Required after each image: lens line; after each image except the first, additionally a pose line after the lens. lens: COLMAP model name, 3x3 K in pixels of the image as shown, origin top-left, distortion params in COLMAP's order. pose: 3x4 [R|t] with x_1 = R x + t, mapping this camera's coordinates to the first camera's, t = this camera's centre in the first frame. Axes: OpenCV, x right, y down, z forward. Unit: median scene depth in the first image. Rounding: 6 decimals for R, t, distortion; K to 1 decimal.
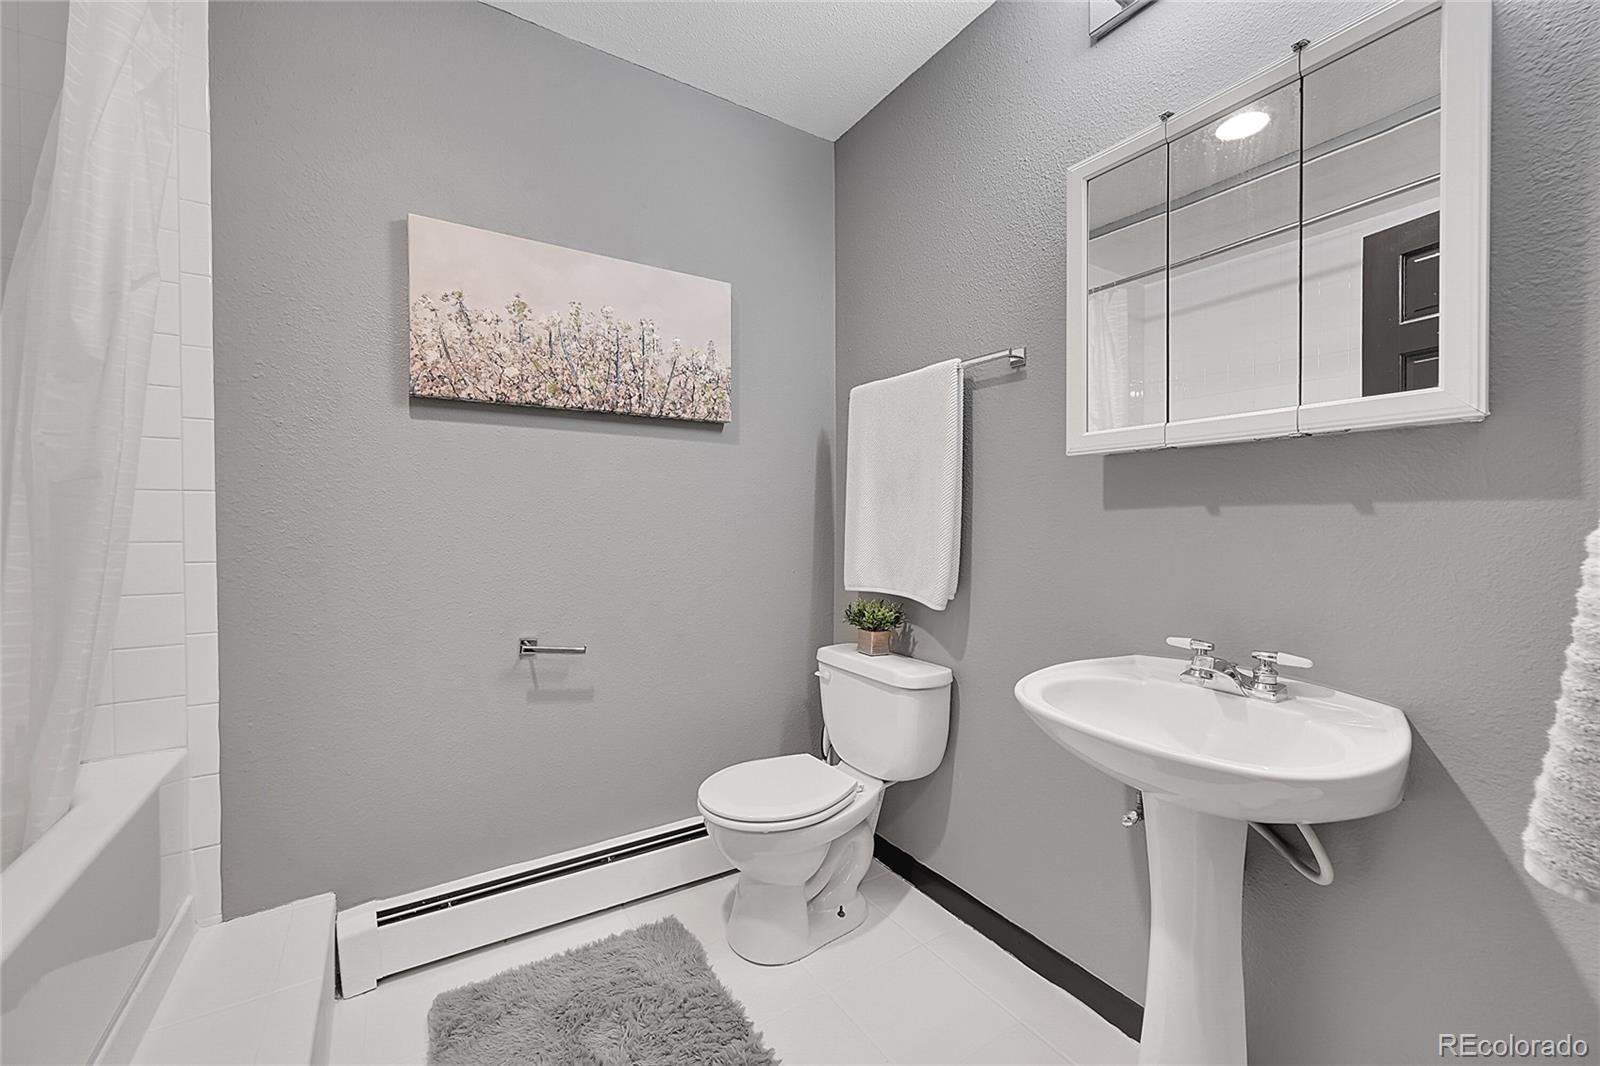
lens RADIAL K [[627.3, 0, 799.2], [0, 627.3, 526.8], [0, 0, 1]] dist [-0.003309, 0.000274]
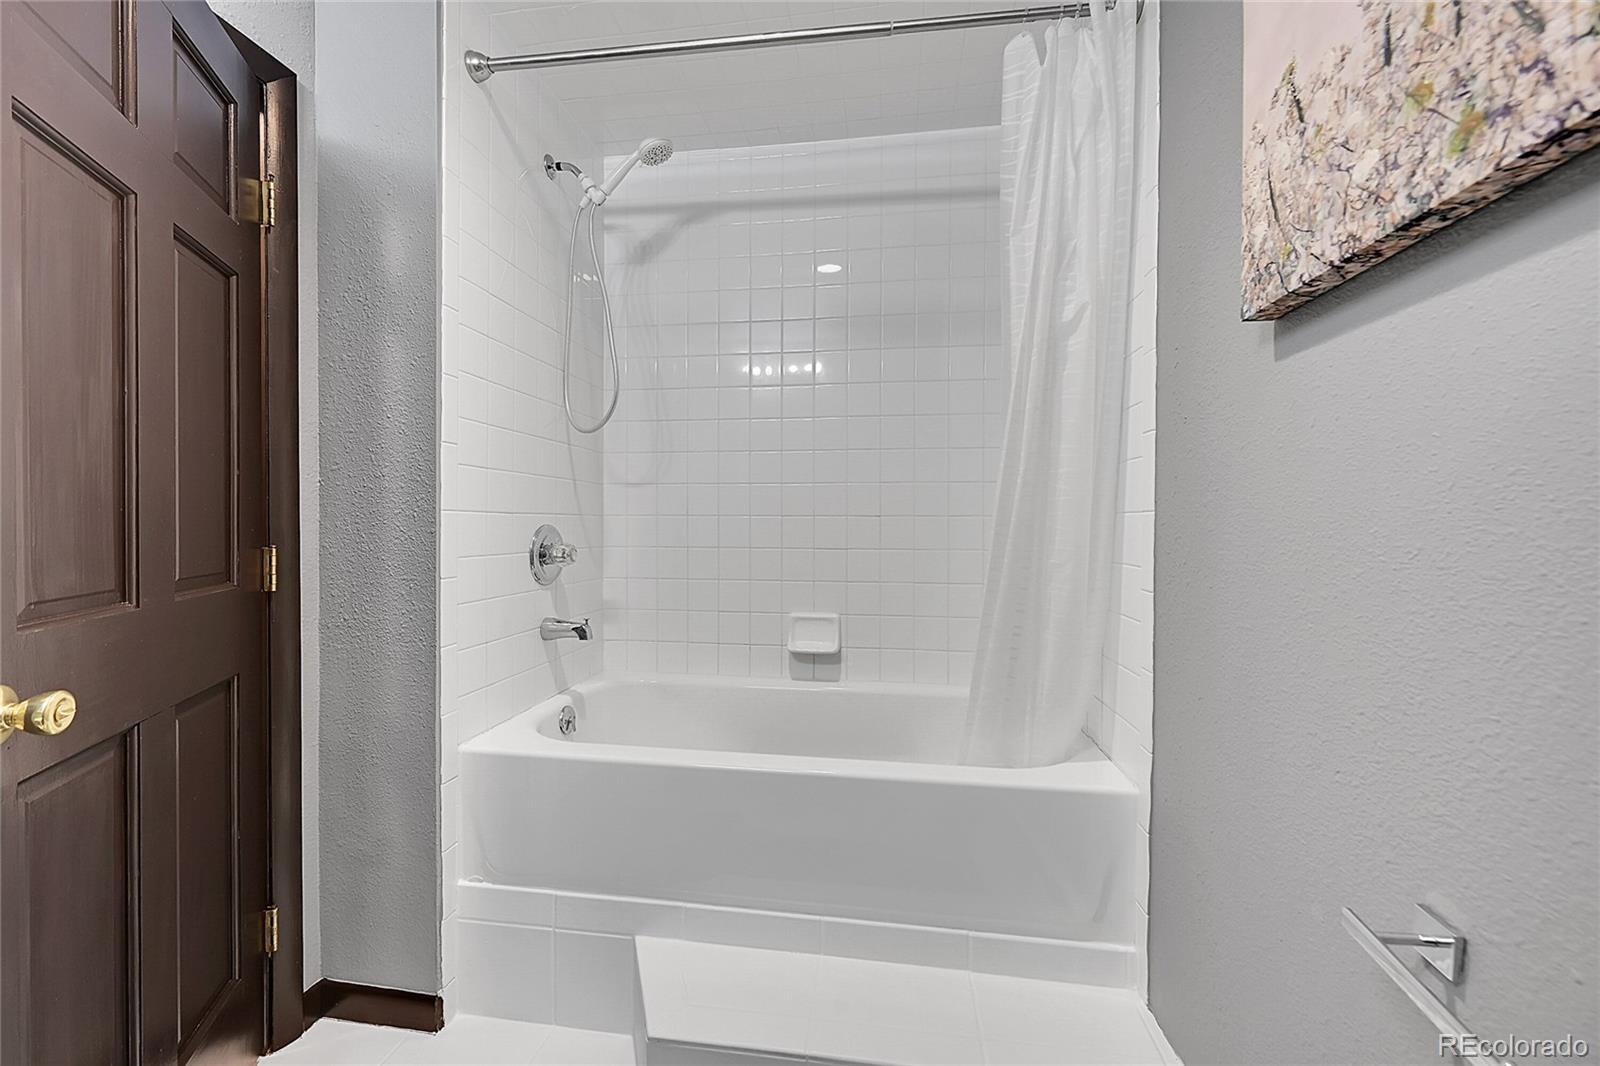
lens RADIAL K [[627.3, 0, 800.4], [0, 627.3, 531.2], [0, 0, 1]] dist [-0.003309, 0.000274]
pose [[-0.647681, 0.003609, -0.761903, 0.040952], [-0.014346, 0.999754, 0.016930, -0.031772], [0.761776, 0.021895, -0.647470, 0.977481]]
